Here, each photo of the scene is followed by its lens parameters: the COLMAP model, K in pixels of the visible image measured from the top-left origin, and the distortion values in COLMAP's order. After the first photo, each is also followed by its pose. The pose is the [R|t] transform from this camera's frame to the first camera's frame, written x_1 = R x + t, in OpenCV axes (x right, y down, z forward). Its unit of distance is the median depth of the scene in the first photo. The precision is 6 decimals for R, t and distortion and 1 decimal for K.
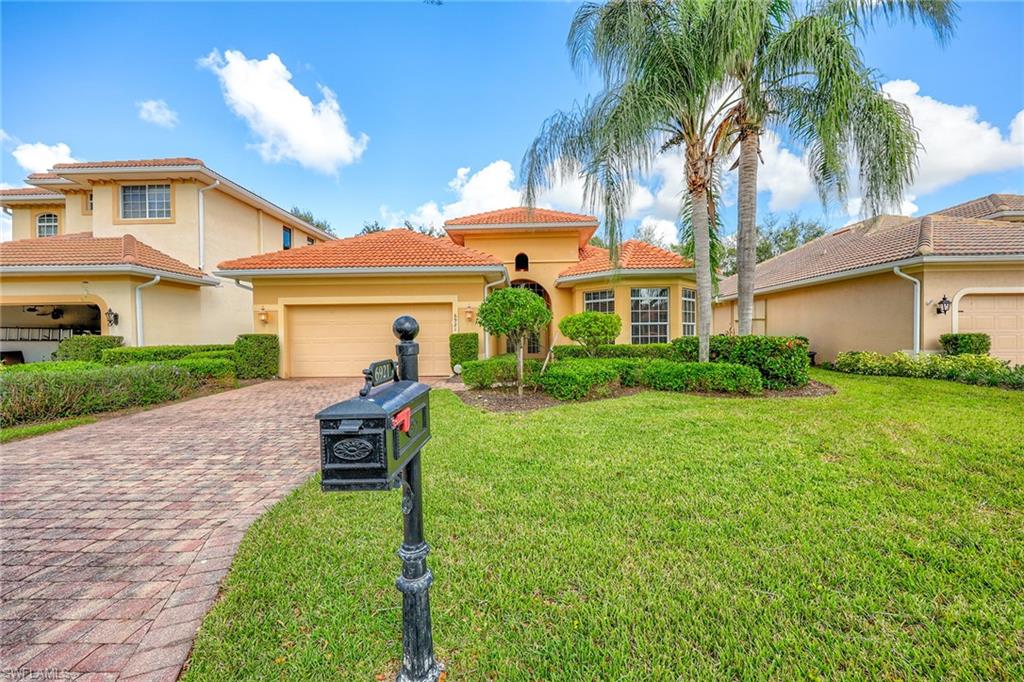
lens RADIAL K [[413.2, 0, 512.9], [0, 413.2, 337.4], [0, 0, 1]] dist [0.000336, 0.000425]
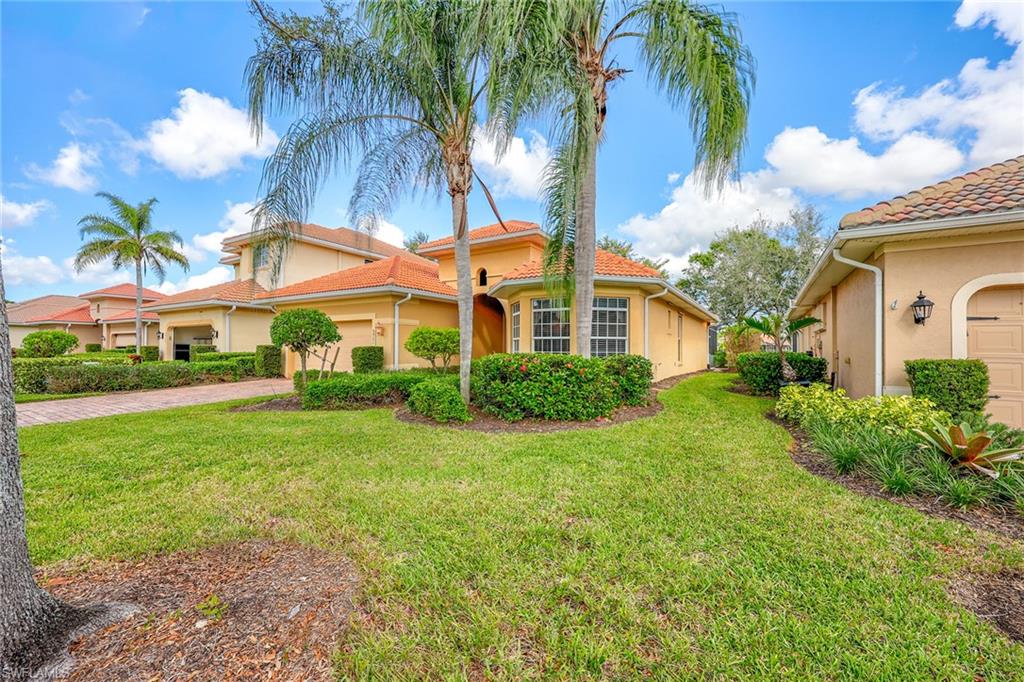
lens RADIAL K [[413.2, 0, 504.3], [0, 413.2, 345.5], [0, 0, 1]] dist [0.000336, 0.000425]
pose [[0.861702, 0.013547, -0.507234, 0.768276], [-0.018553, 0.999816, -0.004816, -0.013057], [0.507076, 0.013561, 0.861795, 0.200641]]
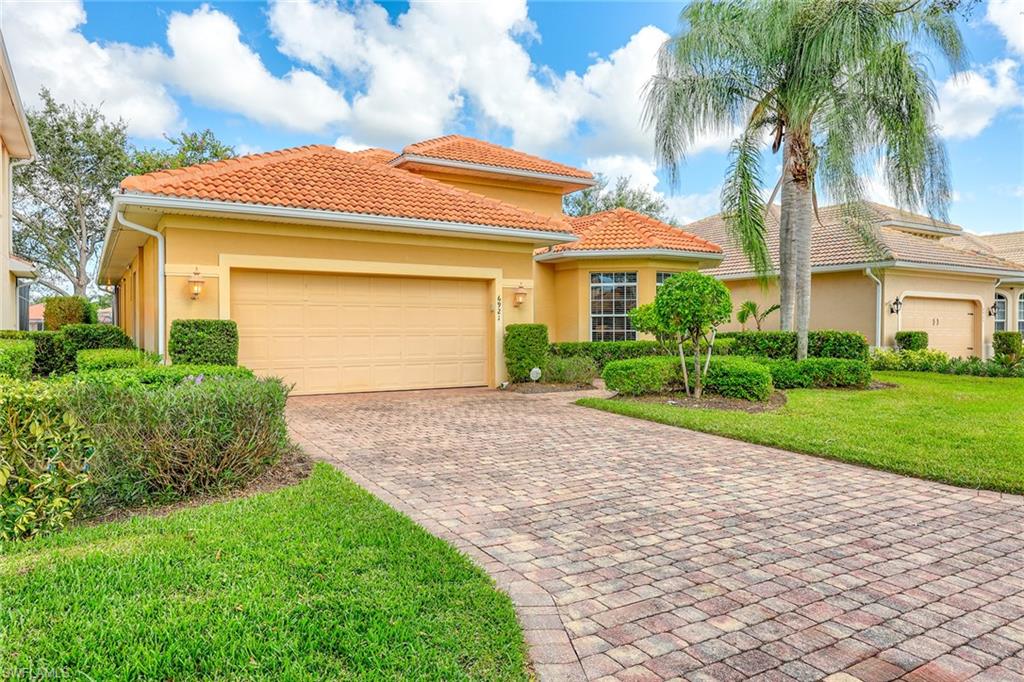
lens RADIAL K [[672.0, 0, 508.3], [0, 672.0, 339.1], [0, 0, 1]] dist [-0.005857, -0.000792]
pose [[0.837989, 0.002647, 0.545681, -0.736984], [-0.007533, 0.999949, 0.006718, 0.007091], [-0.545636, -0.009740, 0.837966, 0.059274]]
